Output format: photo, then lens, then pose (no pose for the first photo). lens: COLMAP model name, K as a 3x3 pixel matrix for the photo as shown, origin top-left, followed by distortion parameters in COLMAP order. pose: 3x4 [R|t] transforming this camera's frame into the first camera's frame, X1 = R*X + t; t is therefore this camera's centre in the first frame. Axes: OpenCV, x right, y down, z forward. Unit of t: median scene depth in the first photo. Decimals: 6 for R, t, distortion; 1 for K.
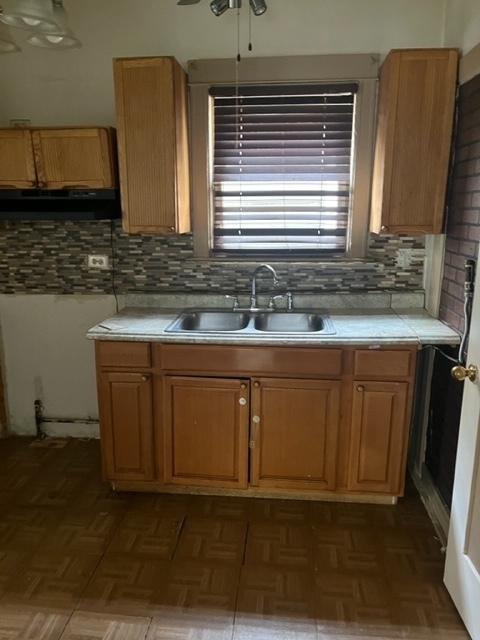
lens RADIAL K [[481.9, 0, 245.0], [0, 481.9, 318.4], [0, 0, 1]] dist [0.035596, -0.032711]
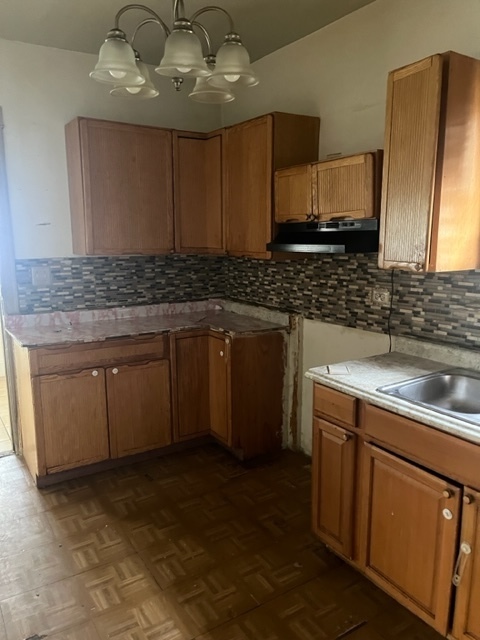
lens RADIAL K [[481.9, 0, 241.9], [0, 481.9, 324.3], [0, 0, 1]] dist [0.035596, -0.032711]
pose [[0.623919, 0.136536, -0.769469, 0.246189], [-0.163895, 0.985584, 0.041991, -0.063506], [0.764109, 0.099913, 0.637302, 0.228772]]
